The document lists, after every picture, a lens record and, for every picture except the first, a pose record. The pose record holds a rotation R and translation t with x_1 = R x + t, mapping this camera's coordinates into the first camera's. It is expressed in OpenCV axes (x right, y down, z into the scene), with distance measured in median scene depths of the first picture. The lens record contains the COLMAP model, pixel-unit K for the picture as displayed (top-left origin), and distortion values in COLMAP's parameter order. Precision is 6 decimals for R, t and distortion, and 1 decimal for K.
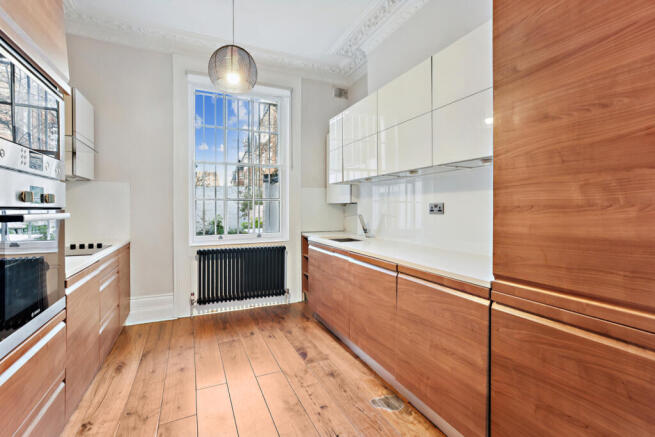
lens RADIAL K [[295.5, 0, 328.3], [0, 295.5, 211.7], [0, 0, 1]] dist [-0.042382, 0.022414]
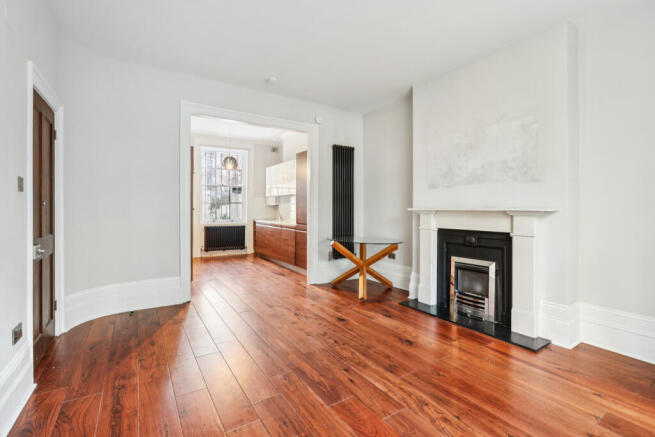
lens RADIAL K [[295.5, 0, 328.3], [0, 295.5, 211.7], [0, 0, 1]] dist [-0.042382, 0.022414]
pose [[0.990249, 0.006397, 0.139160, 0.153213], [-0.006495, 0.999979, 0.000252, 0.013078], [-0.139156, -0.001153, 0.990270, -1.207830]]
